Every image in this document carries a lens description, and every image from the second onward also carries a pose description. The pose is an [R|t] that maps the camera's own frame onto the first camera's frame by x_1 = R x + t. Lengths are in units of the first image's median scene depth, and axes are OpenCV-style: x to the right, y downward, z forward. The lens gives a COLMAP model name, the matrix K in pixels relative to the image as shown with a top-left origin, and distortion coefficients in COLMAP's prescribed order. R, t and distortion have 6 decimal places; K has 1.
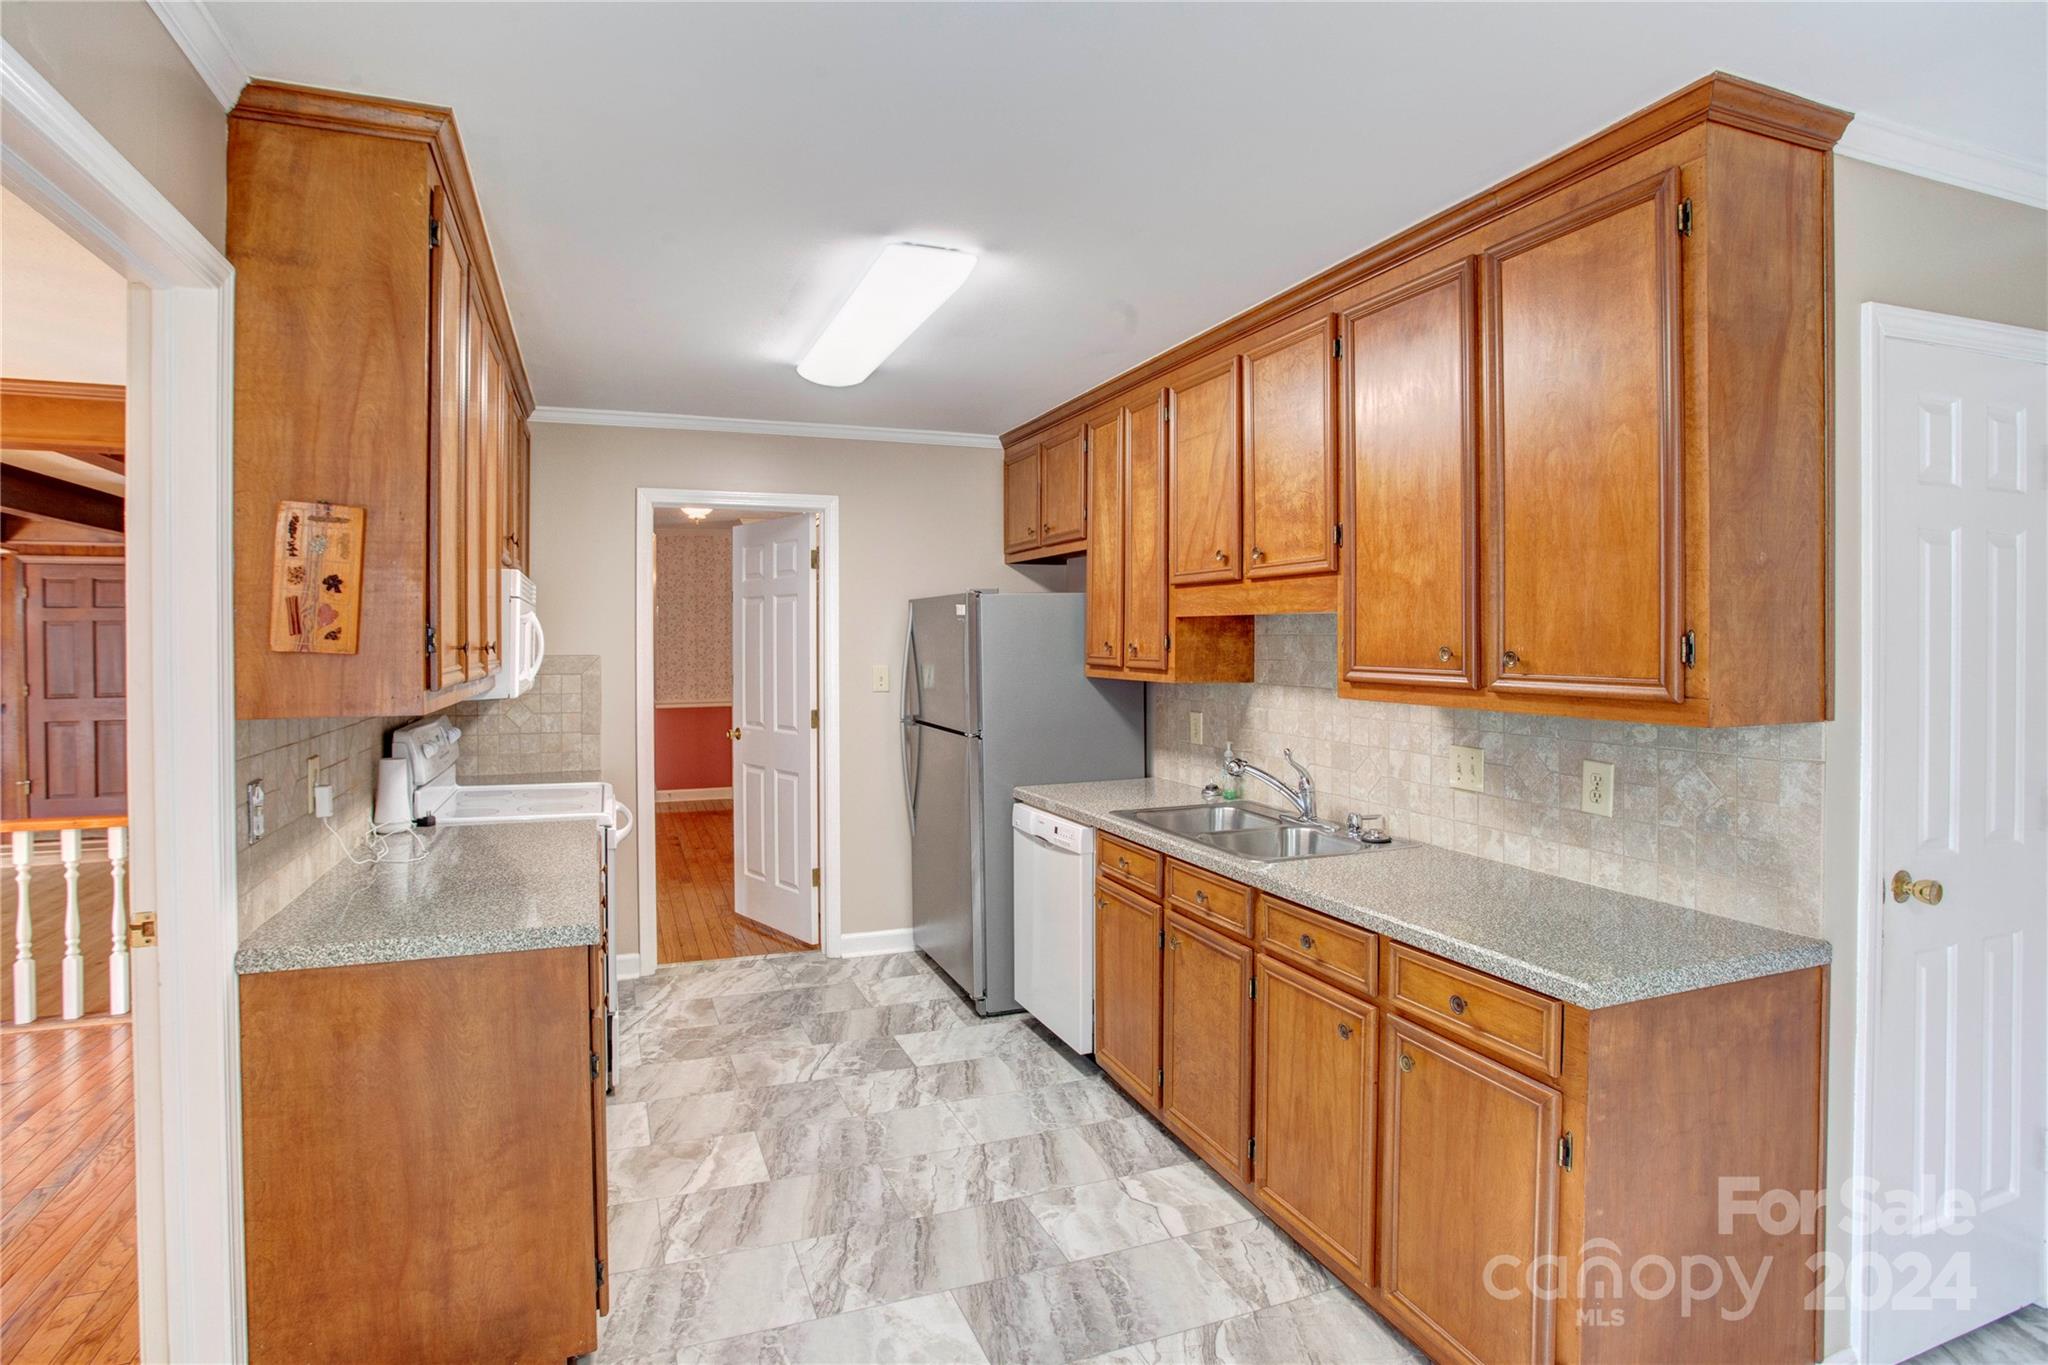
lens RADIAL K [[1039.2, 0, 993.5], [0, 1039.2, 665.8], [0, 0, 1]] dist [-0.082992, 0.039811]
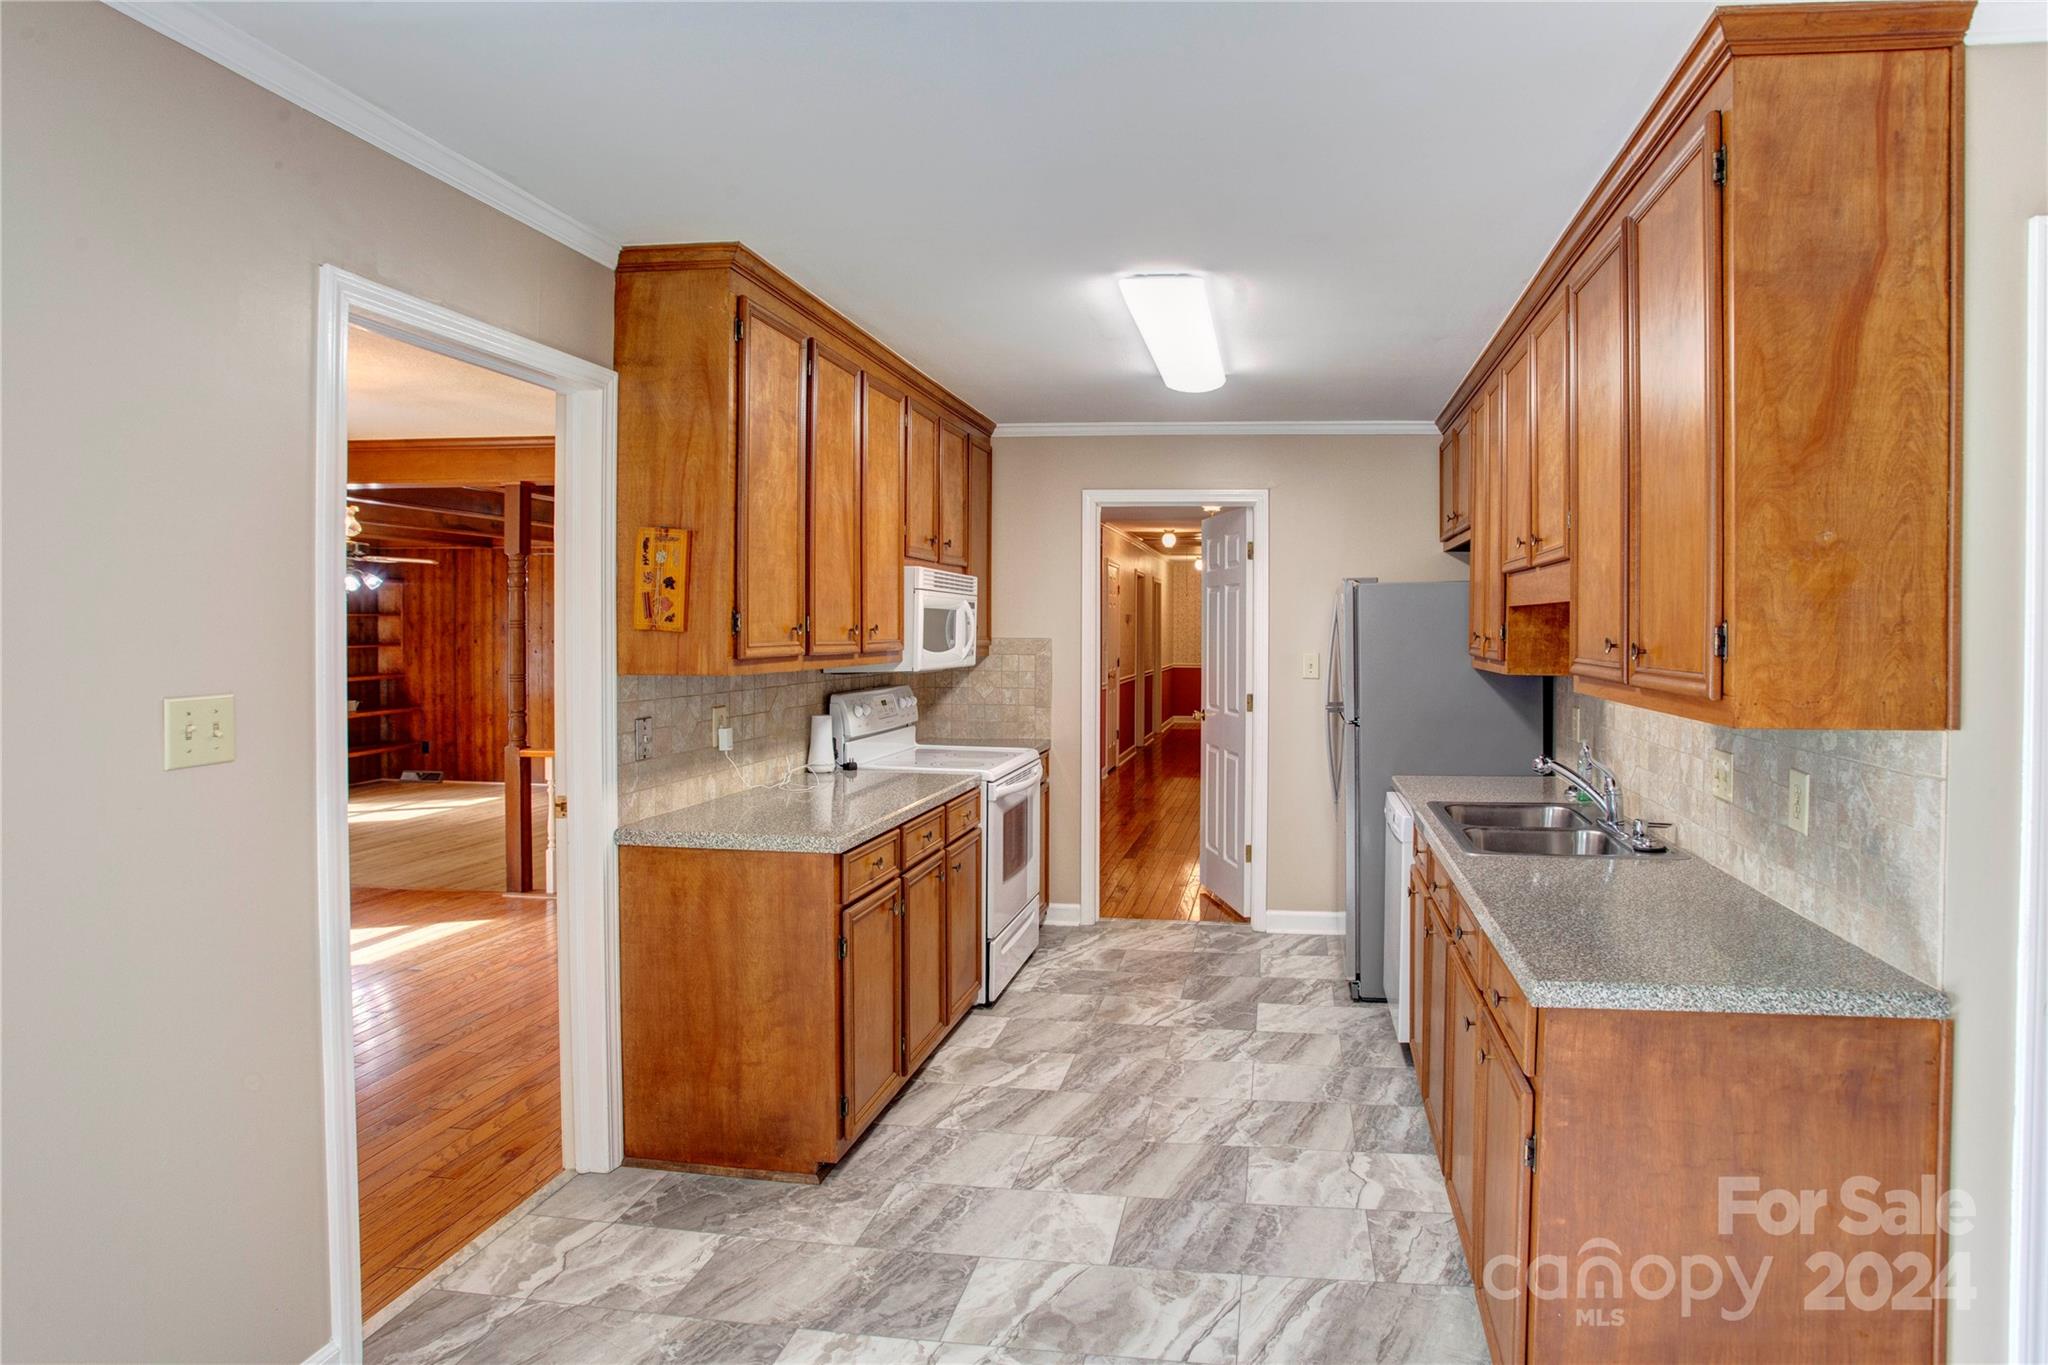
lens RADIAL K [[1001.7, 0, 1023.7], [0, 1001.7, 660.9], [0, 0, 1]] dist [-0.069042, 0.025739]
pose [[0.896062, 0.023545, -0.443304, 0.406289], [-0.019799, 0.999718, 0.013078, 0.001839], [0.443487, -0.002942, 0.896276, -0.051599]]
